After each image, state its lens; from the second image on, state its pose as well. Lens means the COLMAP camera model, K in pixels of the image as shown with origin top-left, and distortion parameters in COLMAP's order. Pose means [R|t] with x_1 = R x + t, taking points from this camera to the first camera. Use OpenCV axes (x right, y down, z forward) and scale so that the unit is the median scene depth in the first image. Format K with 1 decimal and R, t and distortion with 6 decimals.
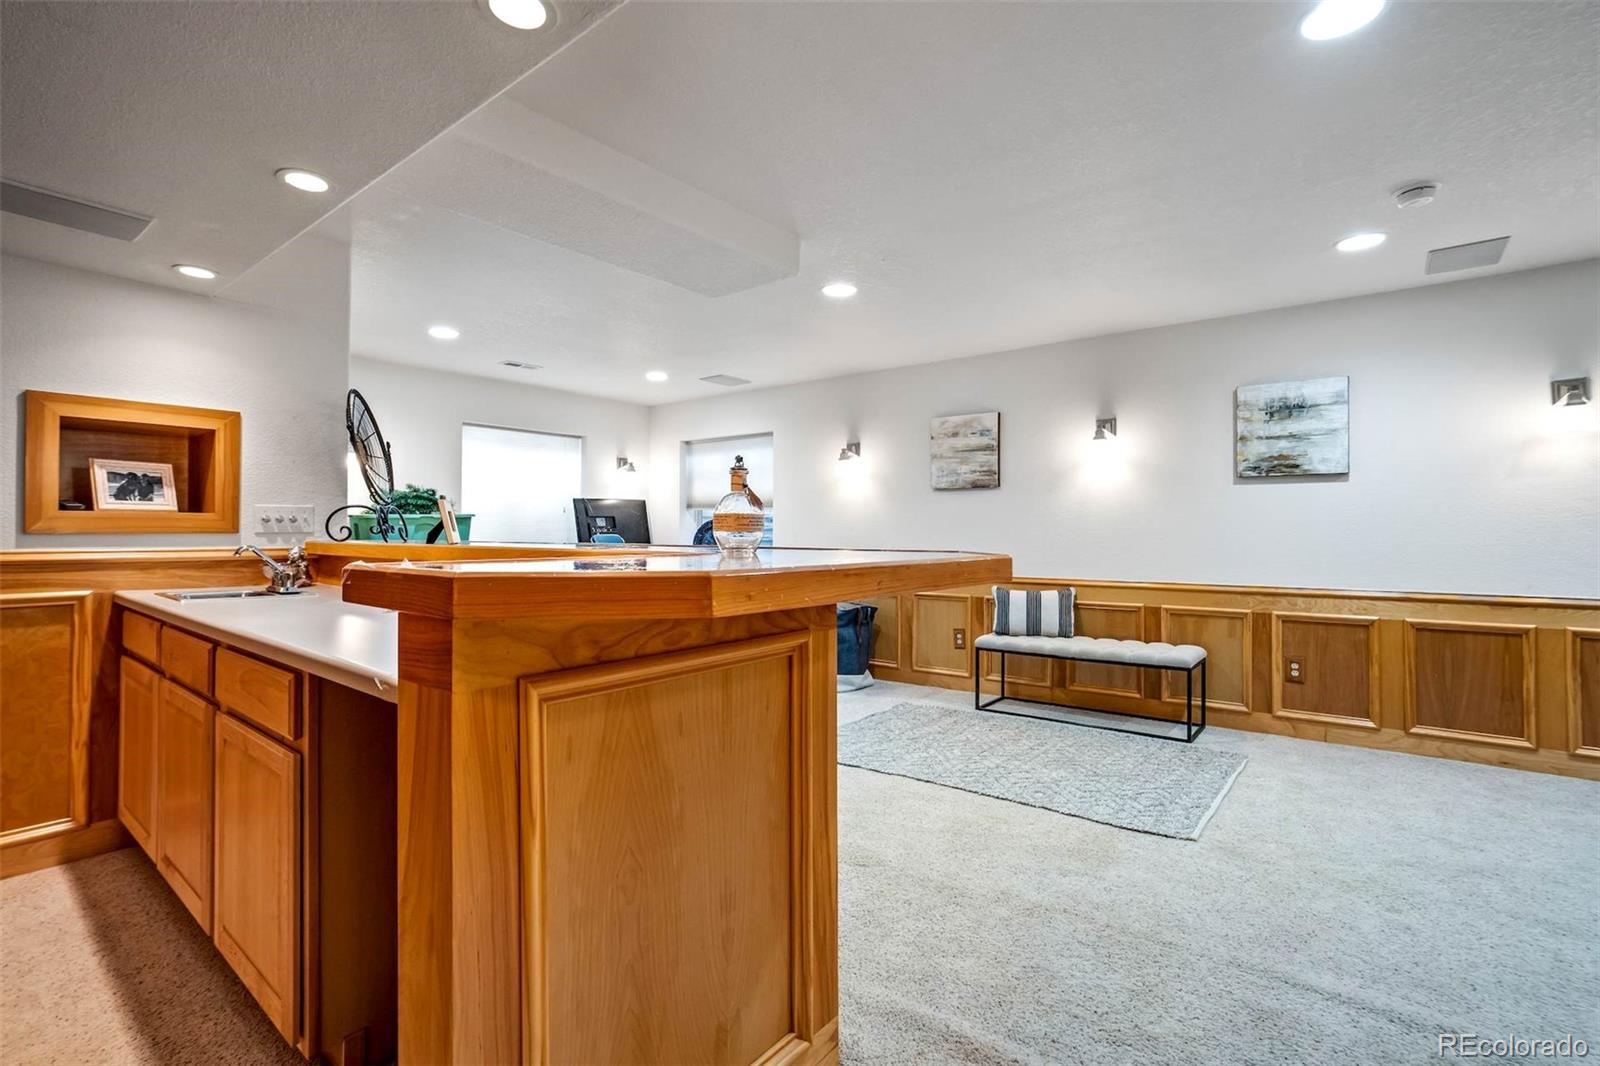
lens RADIAL K [[744.9, 0, 795.8], [0, 744.9, 537.3], [0, 0, 1]] dist [-0.050141, 0.030367]
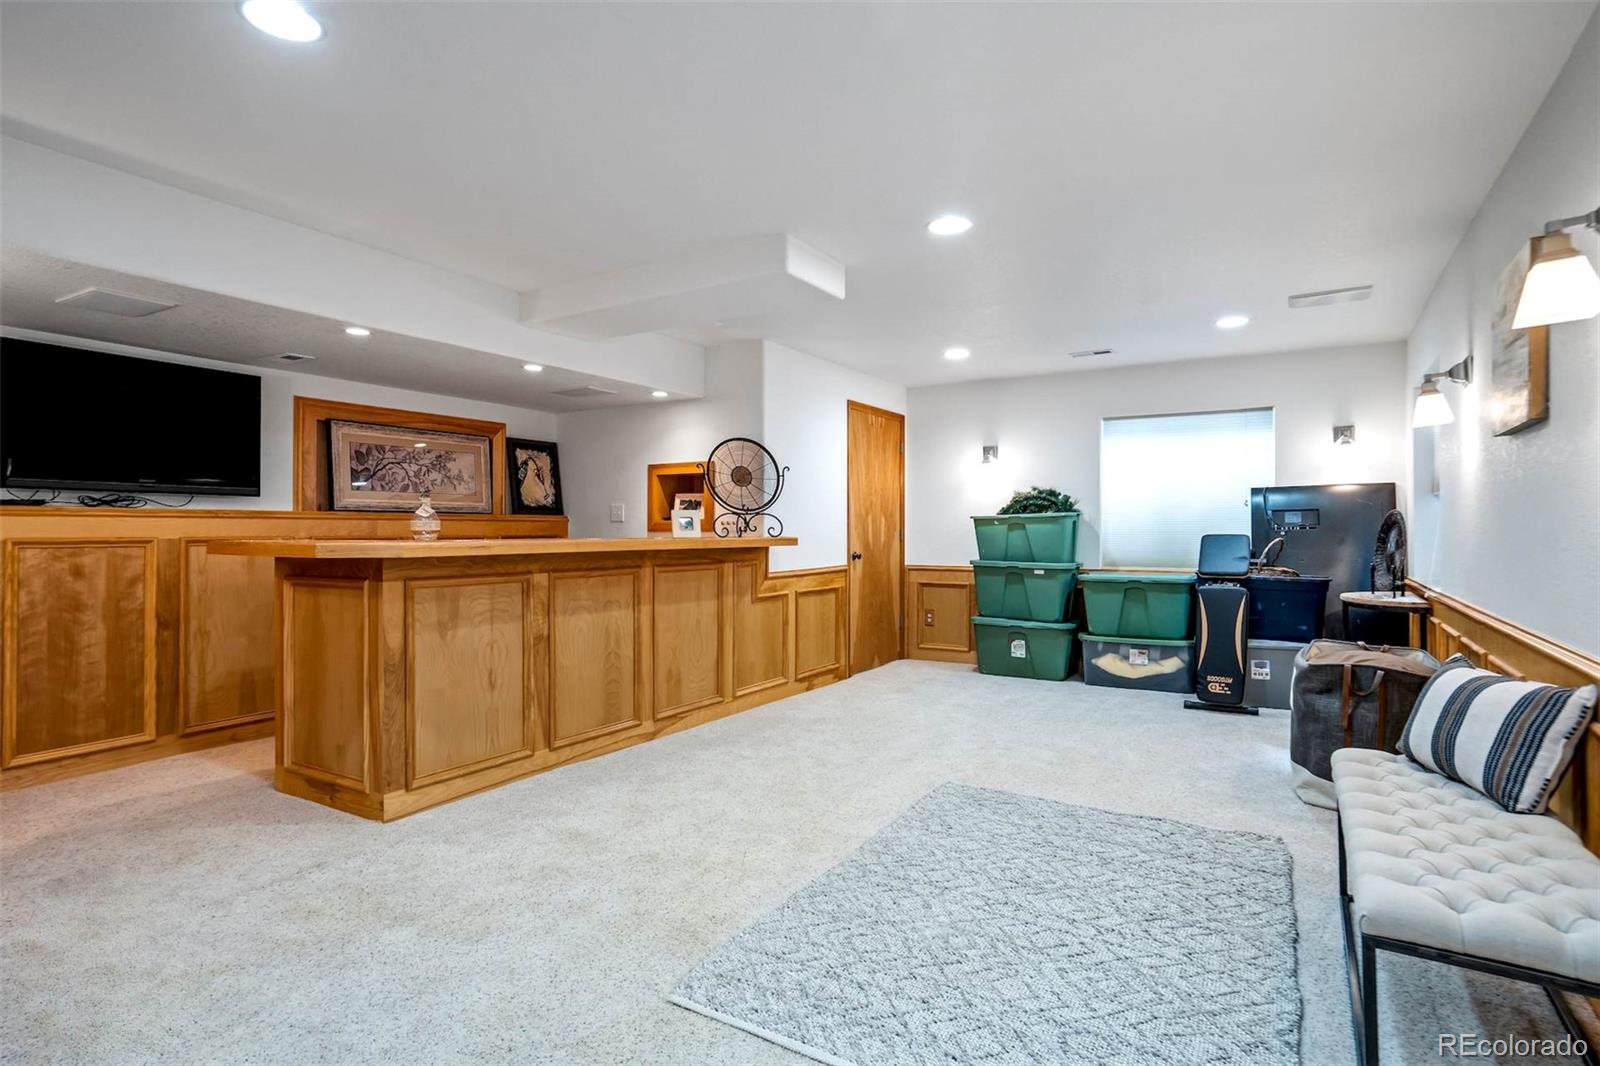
lens RADIAL K [[832.0, 0, 784.0], [0, 832.0, 521.1], [0, 0, 1]] dist [-0.001614, 0.001629]
pose [[0.121696, -0.015067, -0.992453, 0.990694], [-0.005941, 0.999856, -0.015908, -0.000451], [0.992550, 0.007832, 0.121589, 0.771736]]
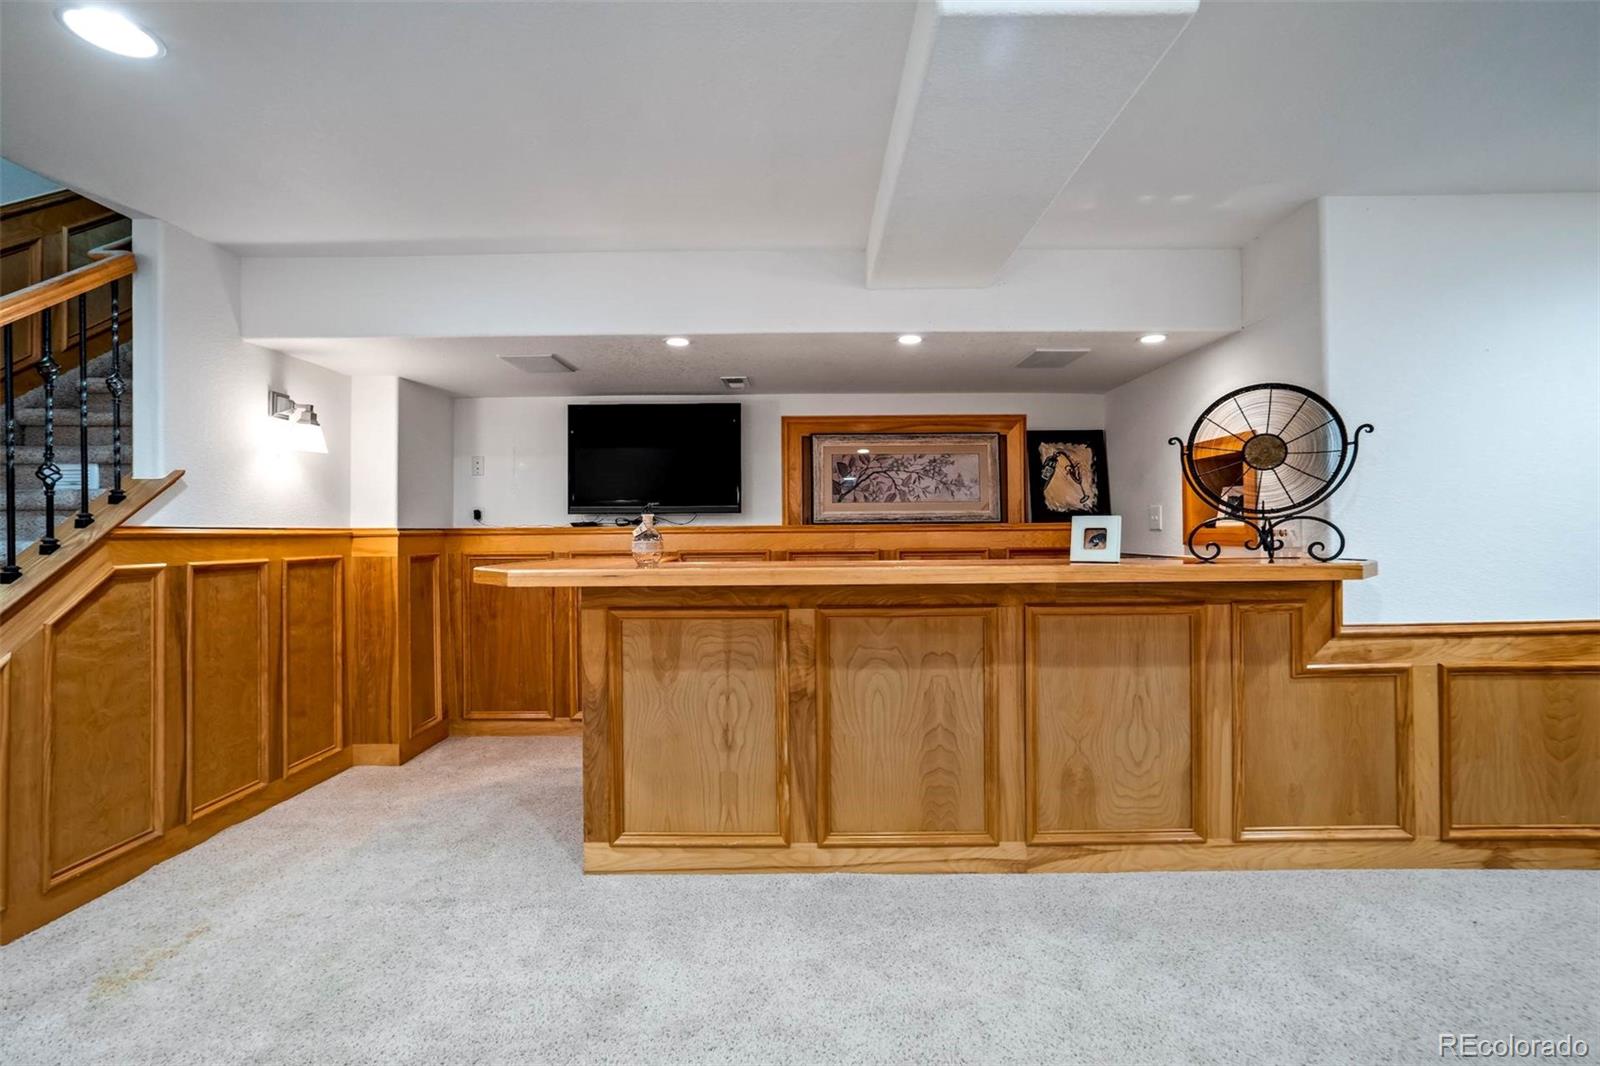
lens RADIAL K [[743.0, 0, 797.8], [0, 743.0, 519.4], [0, 0, 1]] dist [-0.040895, 0.022644]
pose [[-0.775302, -0.008747, -0.631530, 0.325243], [0.000828, 0.999889, -0.014864, -0.024876], [0.631590, -0.012047, -0.775209, 1.161773]]
